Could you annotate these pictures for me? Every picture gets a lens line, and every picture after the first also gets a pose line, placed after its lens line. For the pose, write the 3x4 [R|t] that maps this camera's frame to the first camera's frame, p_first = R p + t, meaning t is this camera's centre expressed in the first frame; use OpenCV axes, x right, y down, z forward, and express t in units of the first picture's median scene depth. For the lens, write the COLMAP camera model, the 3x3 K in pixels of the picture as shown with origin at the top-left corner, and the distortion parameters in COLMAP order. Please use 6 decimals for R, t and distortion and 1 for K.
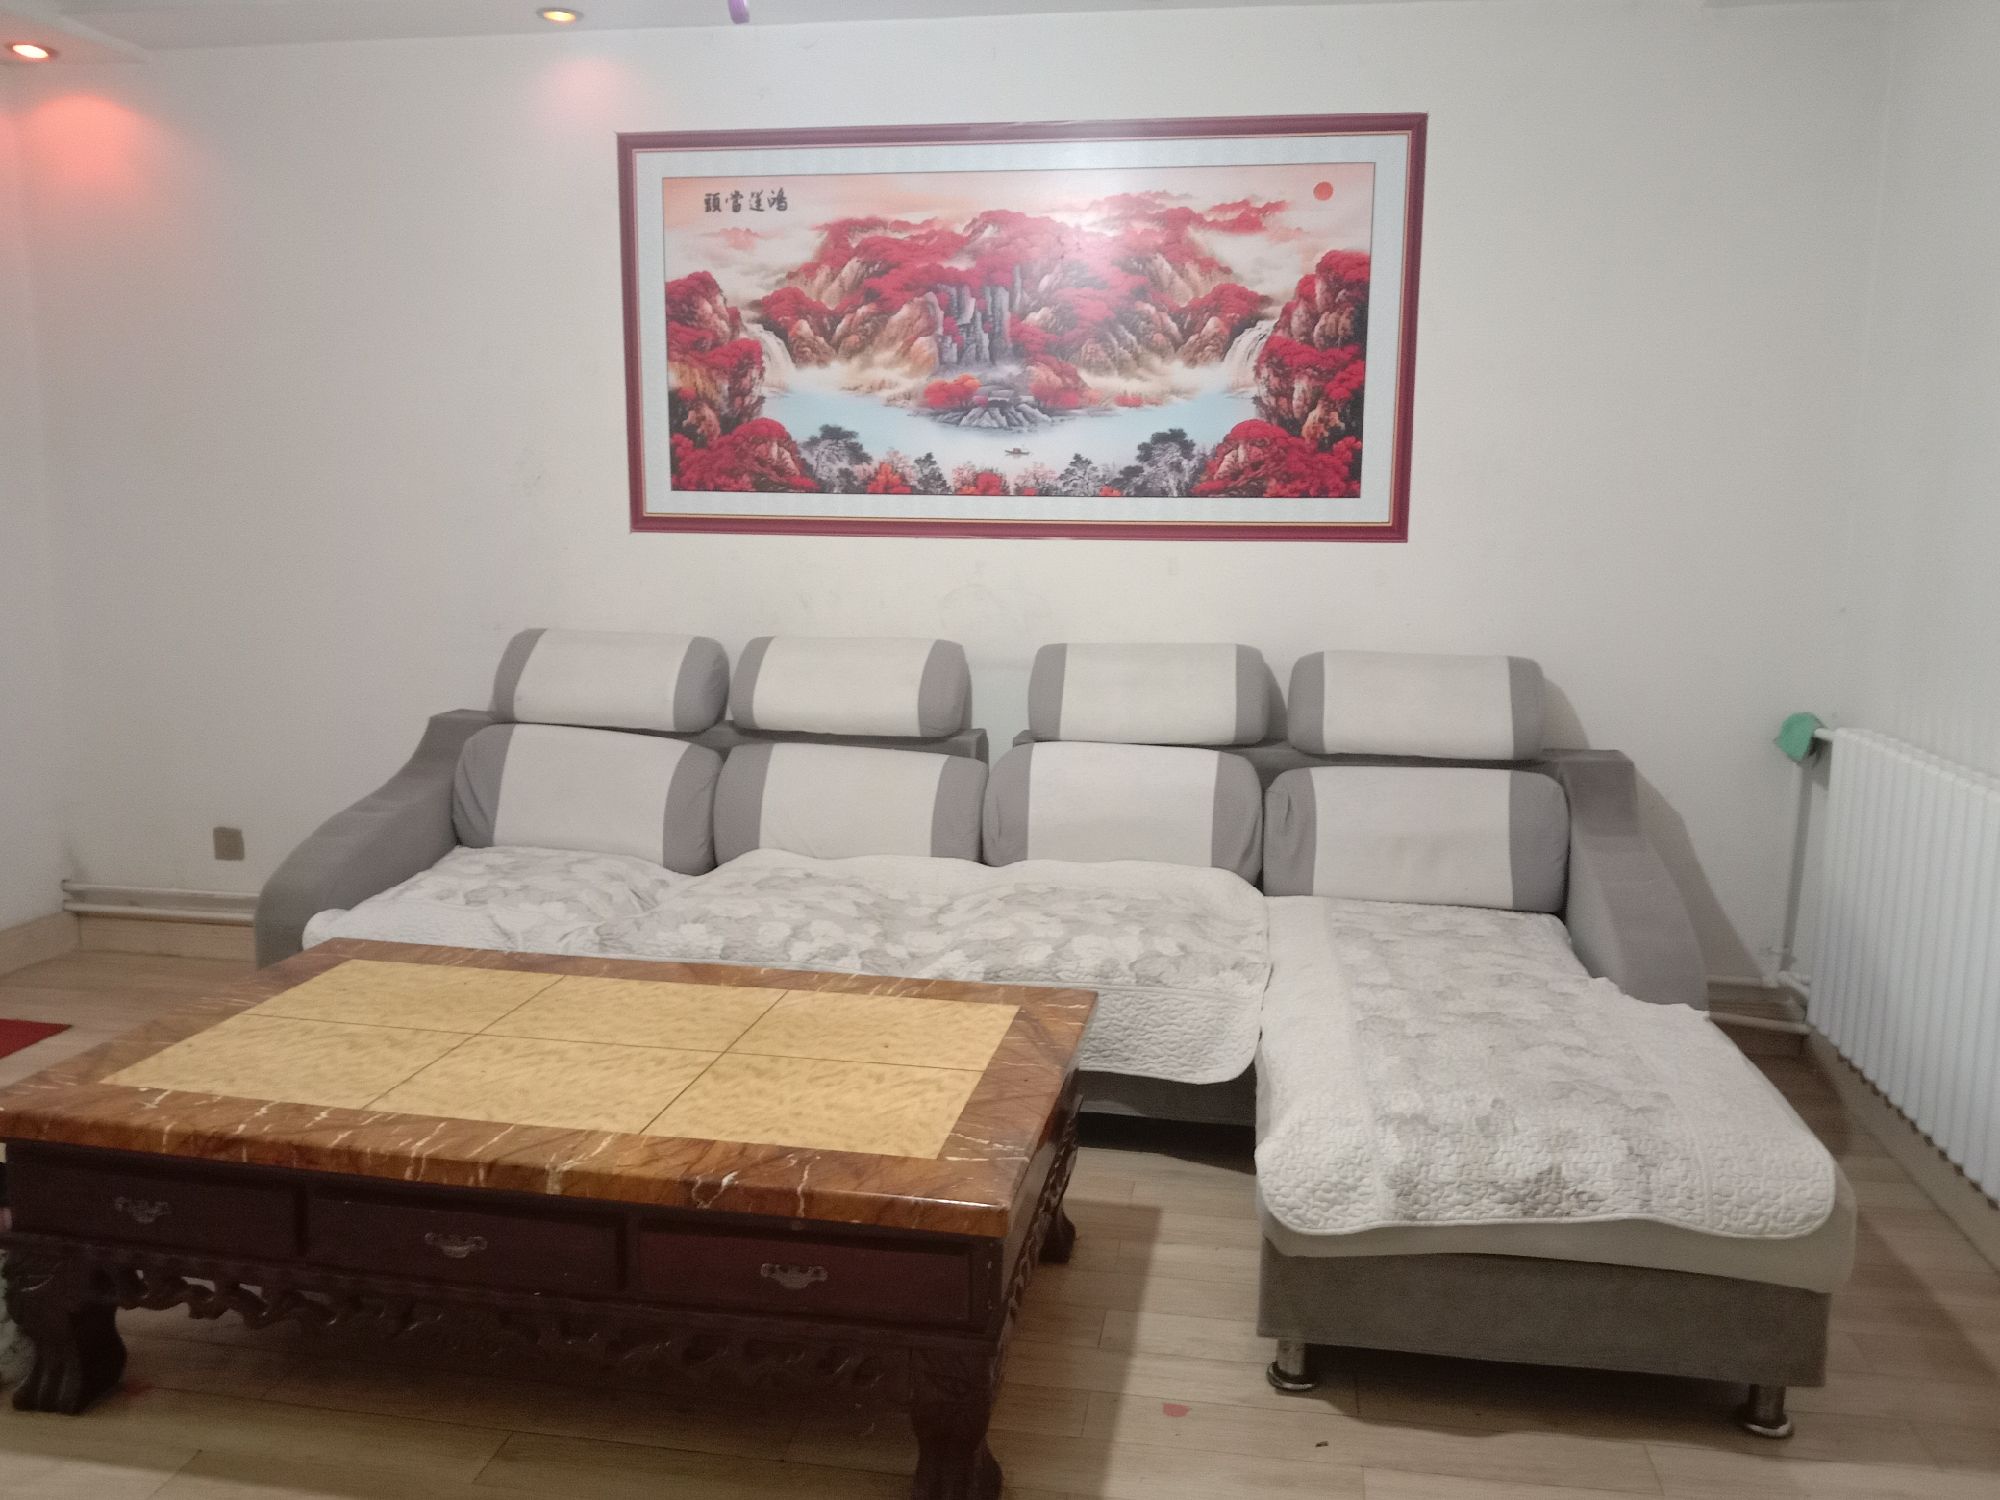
lens RADIAL K [[1605.0, 0, 1029.8], [0, 1605.0, 756.0], [0, 0, 1]] dist [0.056500, -0.156139]
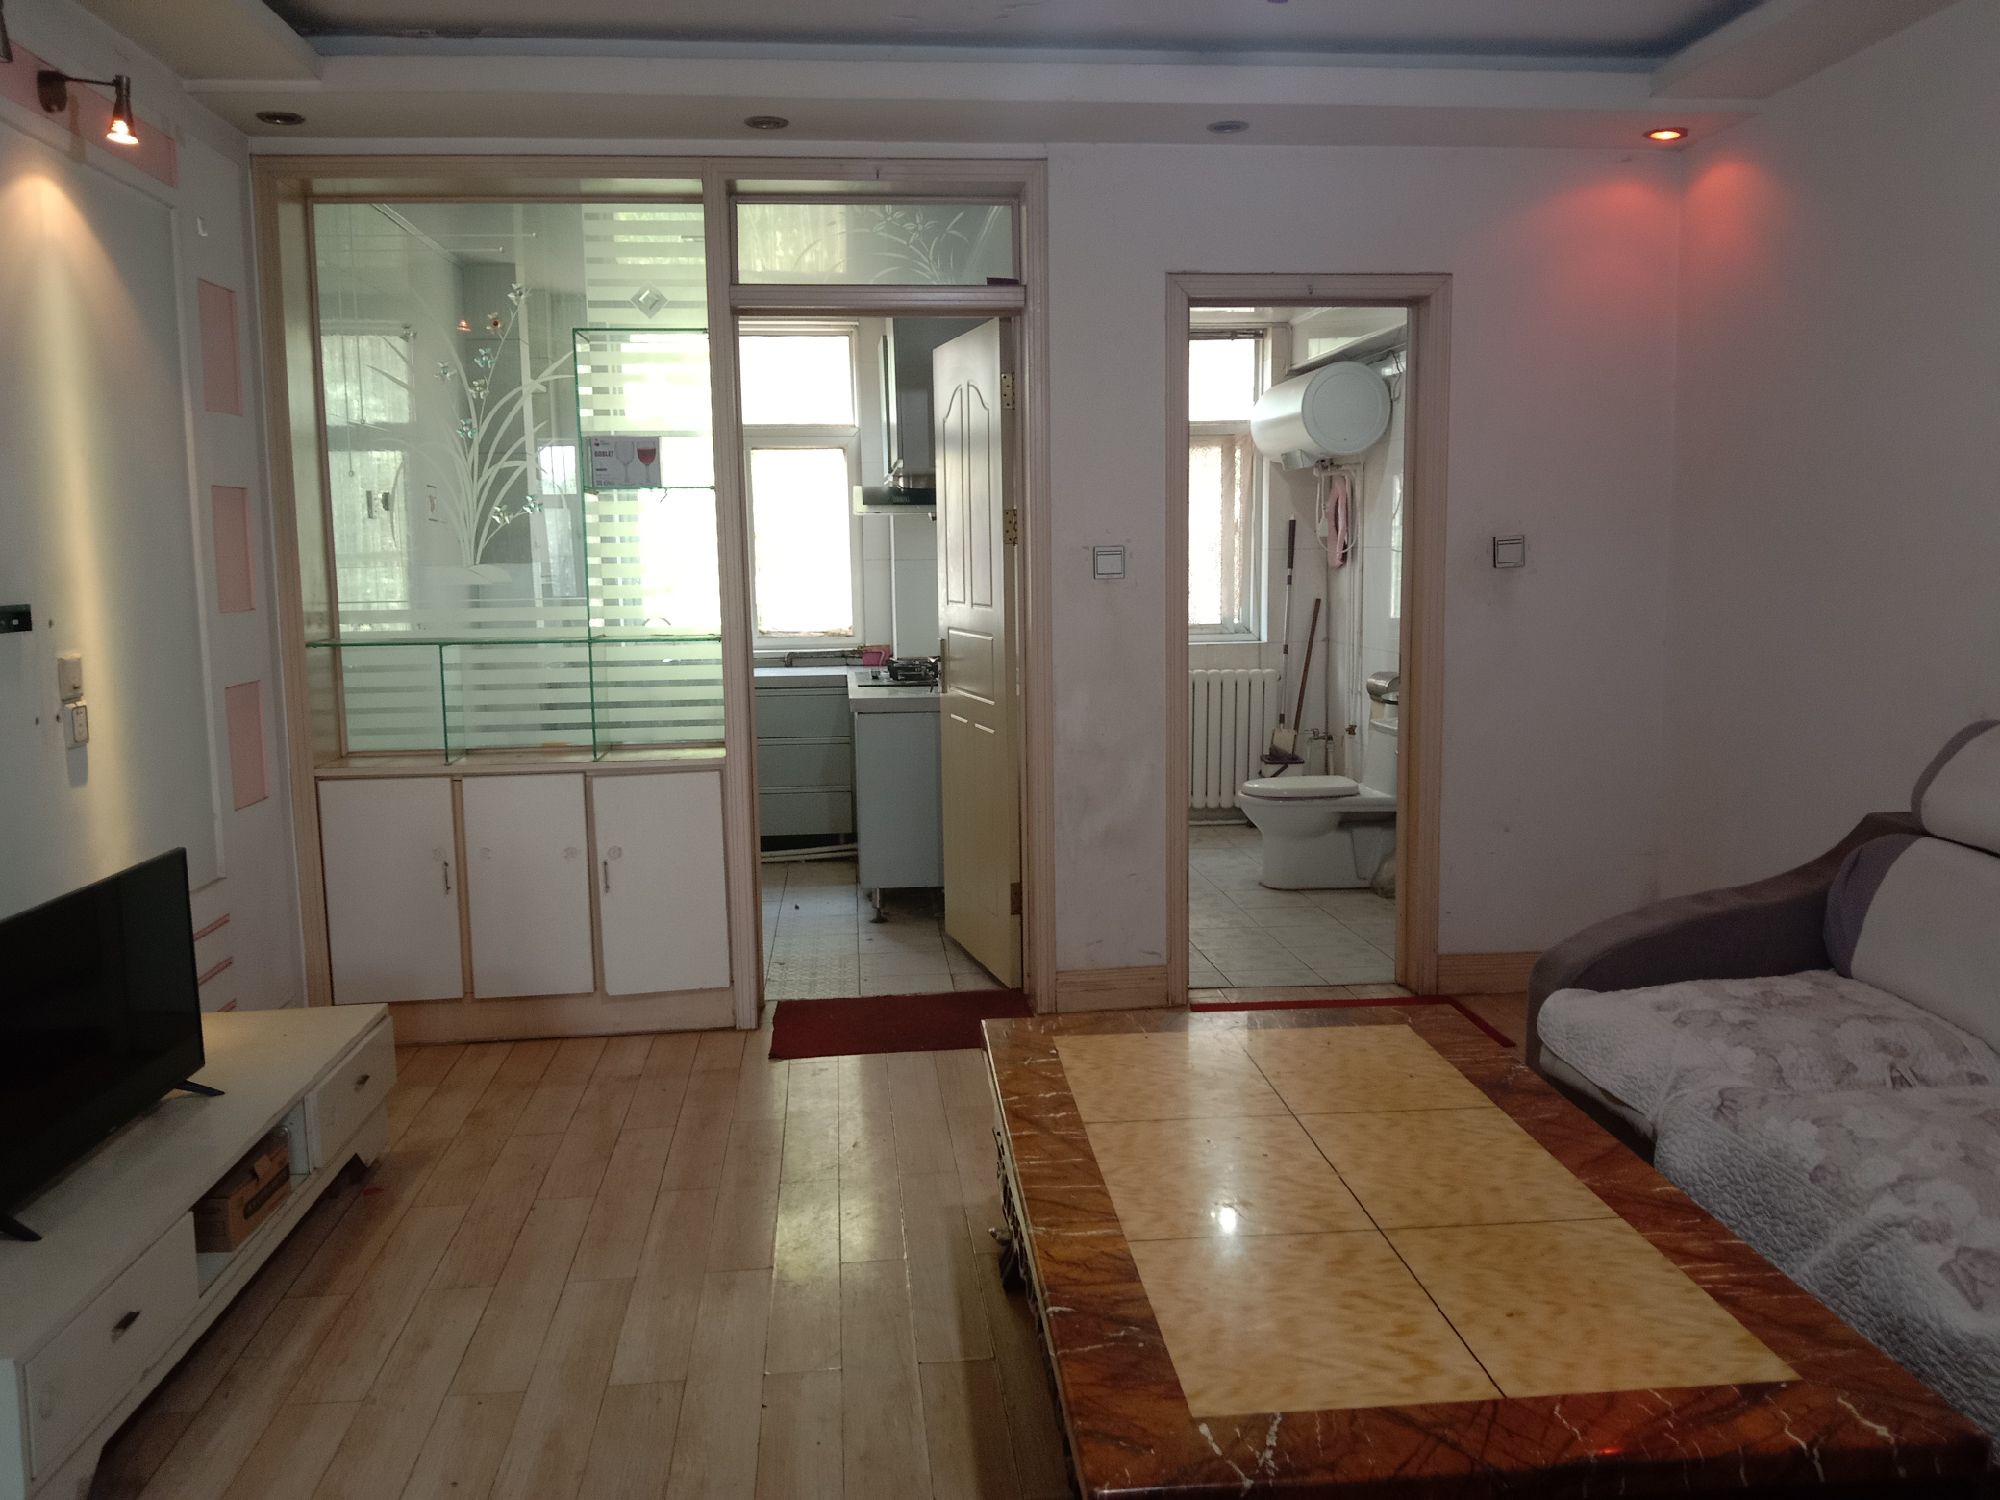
lens RADIAL K [[1562.9, 0, 1000.0], [0, 1562.9, 750.0], [0, 0, 1]] dist [0.008621, -0.008657]
pose [[0.250820, 0.104496, -0.962377, 0.331759], [-0.139835, 0.987641, 0.070795, -0.057849], [0.957881, 0.116817, 0.262332, 0.371544]]
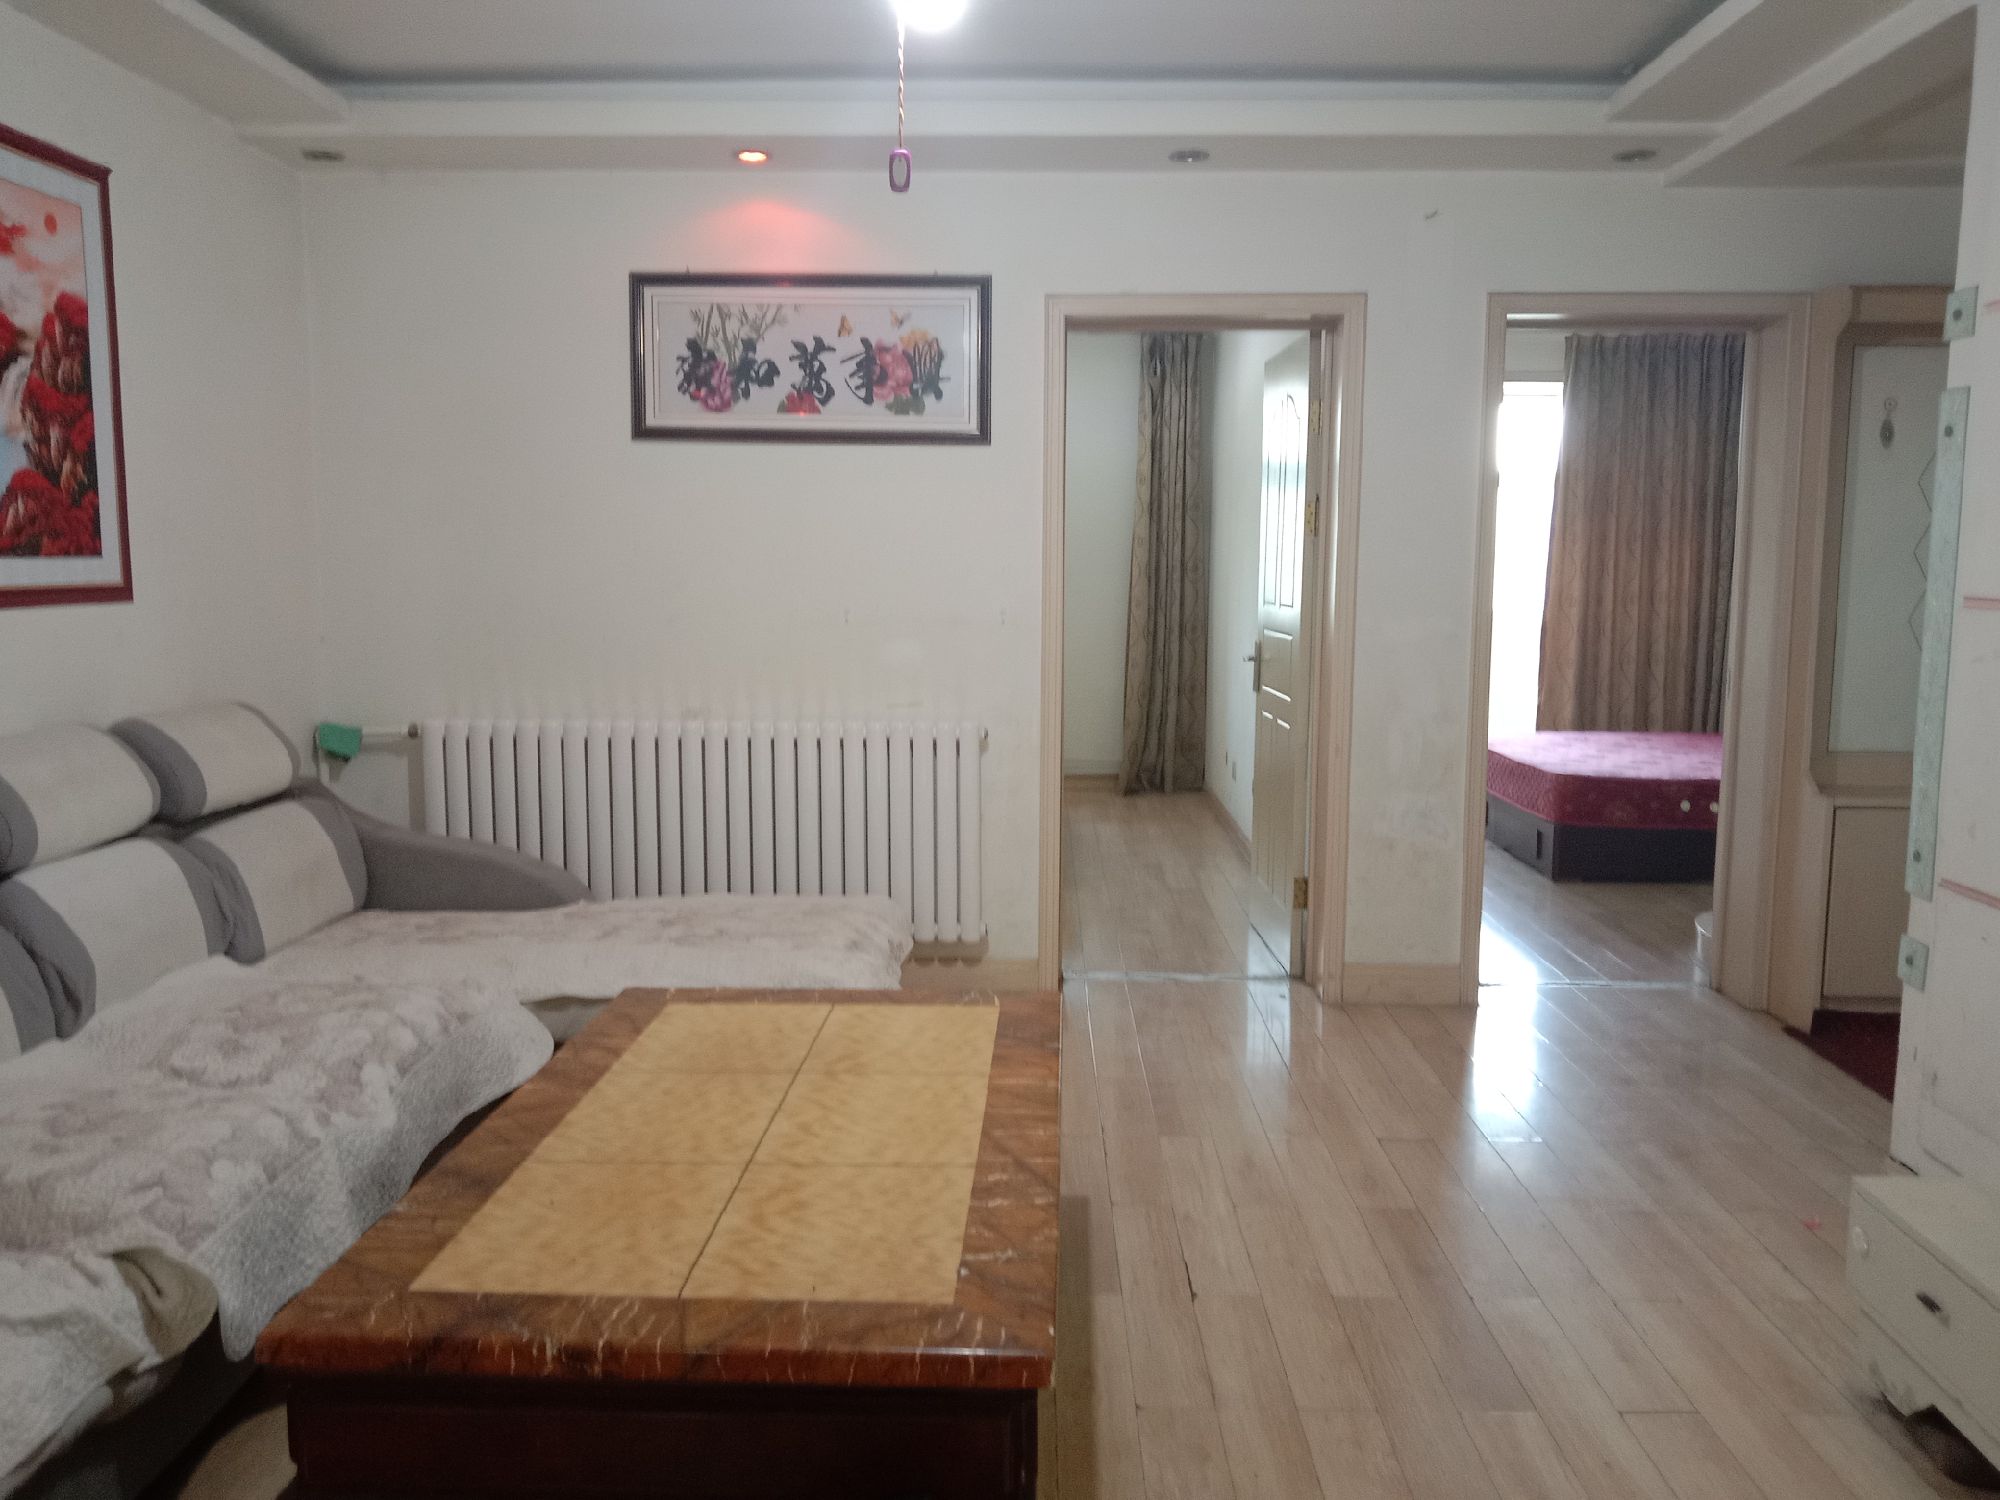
lens RADIAL K [[1562.9, 0, 1000.0], [0, 1562.9, 750.0], [0, 0, 1]] dist [0.008621, -0.008657]
pose [[-0.126606, -0.134944, 0.982731, -0.796385], [0.151425, 0.976463, 0.153592, -0.112648], [-0.980327, 0.168256, -0.103192, 0.608456]]
